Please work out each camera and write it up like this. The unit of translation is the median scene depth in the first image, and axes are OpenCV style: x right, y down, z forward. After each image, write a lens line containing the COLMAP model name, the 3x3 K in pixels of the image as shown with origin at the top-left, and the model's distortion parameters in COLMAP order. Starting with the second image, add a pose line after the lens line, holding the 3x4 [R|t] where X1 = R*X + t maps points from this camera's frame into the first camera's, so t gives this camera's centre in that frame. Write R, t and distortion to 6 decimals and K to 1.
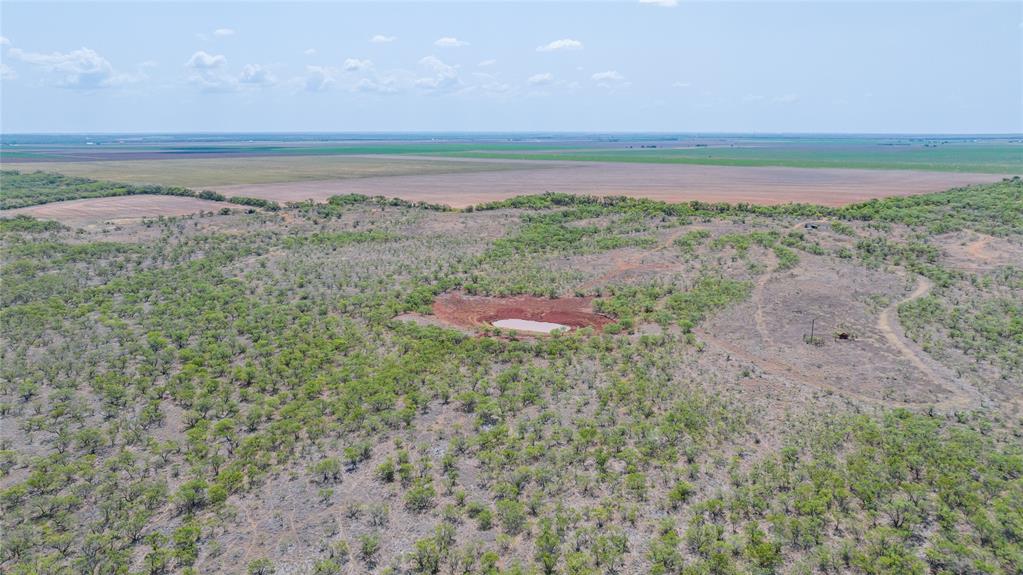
lens RADIAL K [[734.6, 0, 519.0], [0, 734.6, 289.4], [0, 0, 1]] dist [-0.034402, 0.034745]
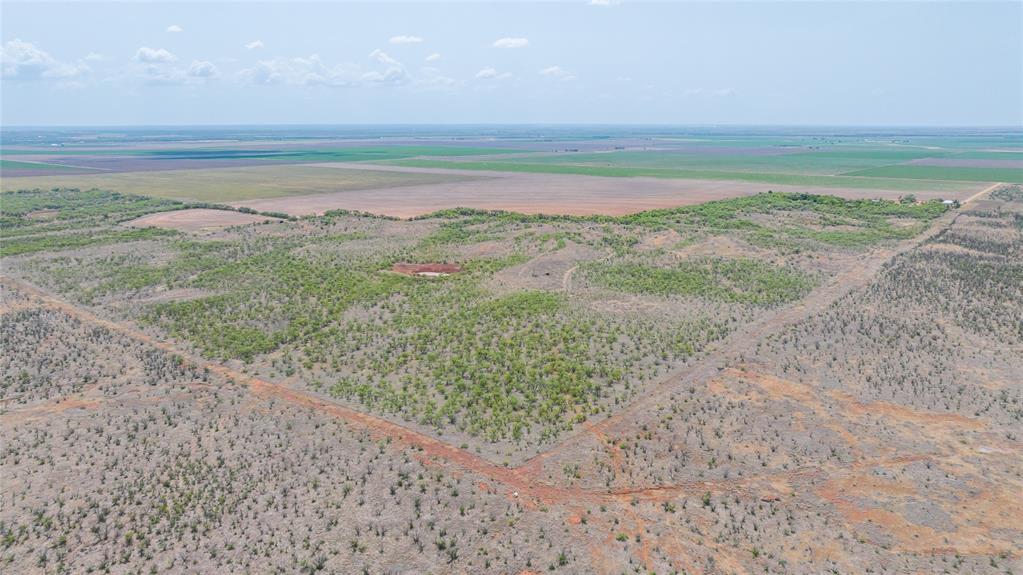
lens RADIAL K [[734.6, 0, 519.0], [0, 734.6, 289.4], [0, 0, 1]] dist [-0.034402, 0.034745]
pose [[0.997642, -0.015457, 0.066874, 0.070739], [0.014621, 0.999809, 0.012972, 0.037852], [-0.067062, -0.011963, 0.997677, -0.756653]]
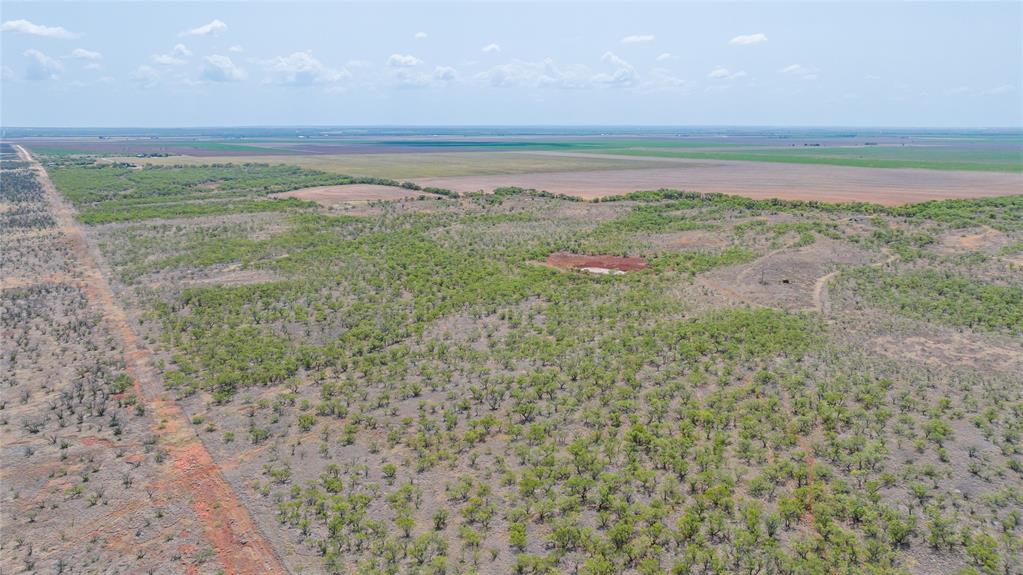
lens RADIAL K [[731.1, 0, 517.5], [0, 731.1, 286.8], [0, 0, 1]] dist [-0.015746, -0.003404]
pose [[0.972770, 0.050507, -0.226201, 0.102918], [-0.049084, 0.998724, 0.011918, 0.038810], [0.226514, -0.000491, 0.974008, -0.325273]]
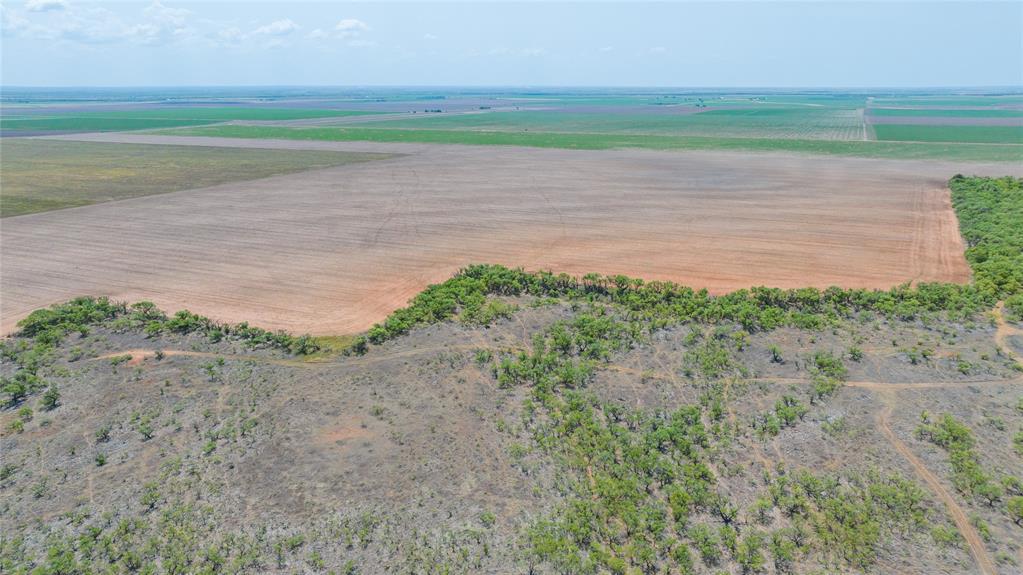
lens RADIAL K [[734.6, 0, 519.0], [0, 734.6, 289.4], [0, 0, 1]] dist [-0.034402, 0.034745]
pose [[0.947499, -0.085601, 0.308089, -0.115620], [0.066709, 0.995217, 0.071359, -0.175658], [-0.312724, -0.047060, 0.948678, 0.526745]]
